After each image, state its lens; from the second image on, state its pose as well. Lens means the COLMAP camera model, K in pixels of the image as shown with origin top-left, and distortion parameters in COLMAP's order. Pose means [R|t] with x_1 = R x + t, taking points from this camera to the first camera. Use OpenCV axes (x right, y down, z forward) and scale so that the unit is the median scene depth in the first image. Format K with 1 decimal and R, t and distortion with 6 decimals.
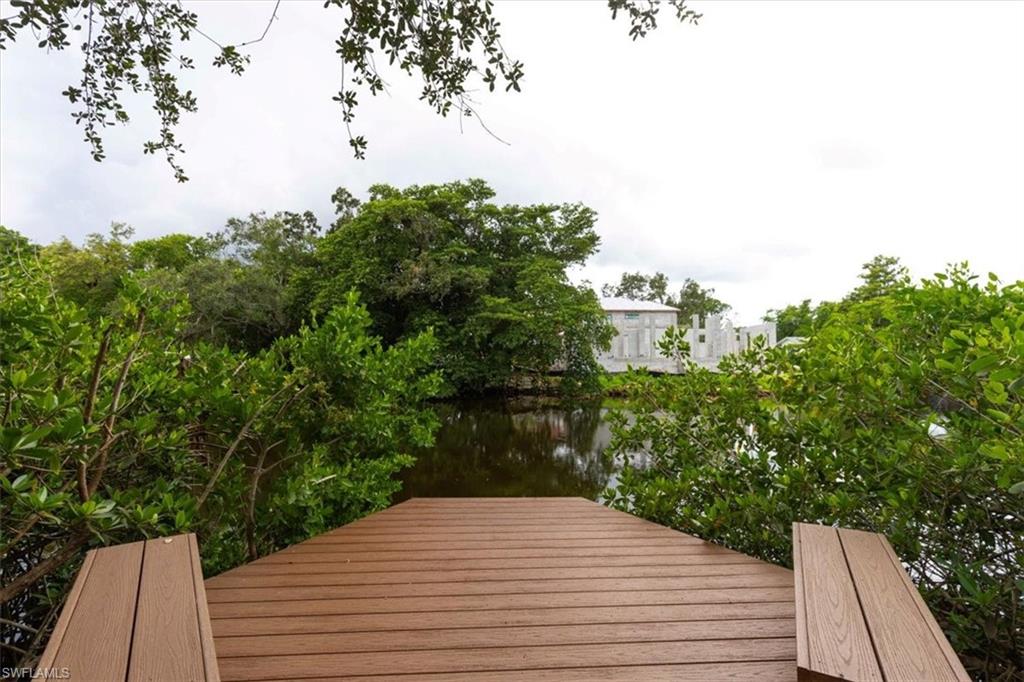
lens RADIAL K [[471.2, 0, 515.4], [0, 471.2, 339.3], [0, 0, 1]] dist [0.003025, -0.000474]
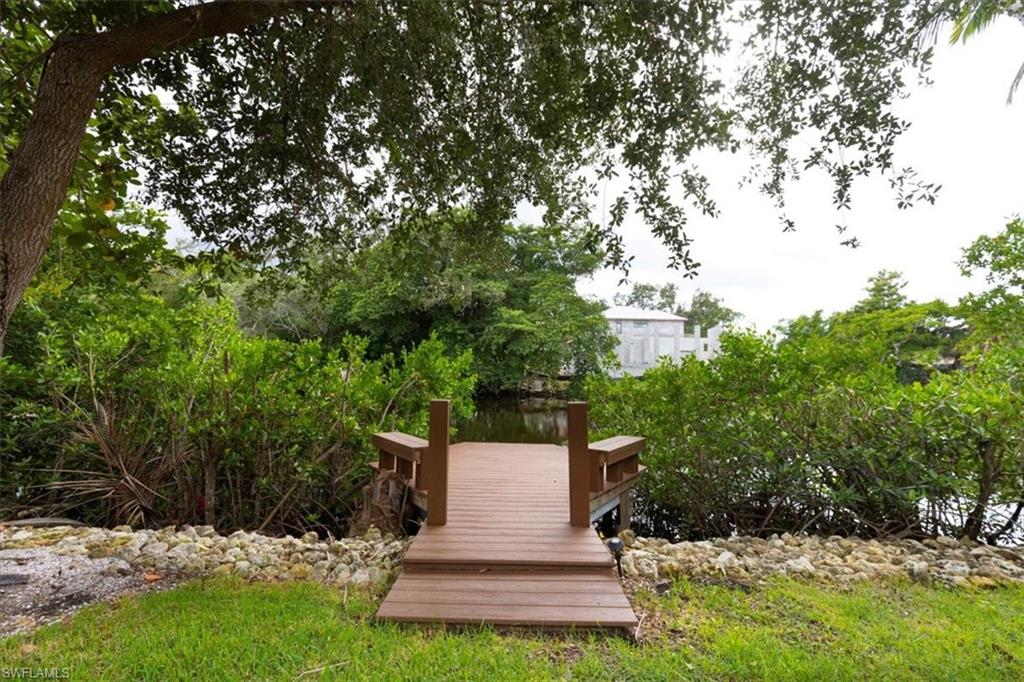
lens RADIAL K [[471.2, 0, 510.3], [0, 471.2, 344.1], [0, 0, 1]] dist [0.003025, -0.000474]
pose [[0.998963, 0.015845, -0.042681, 0.004859], [-0.015741, 0.999872, 0.002761, -0.007680], [0.042719, -0.002086, 0.999085, -0.104940]]
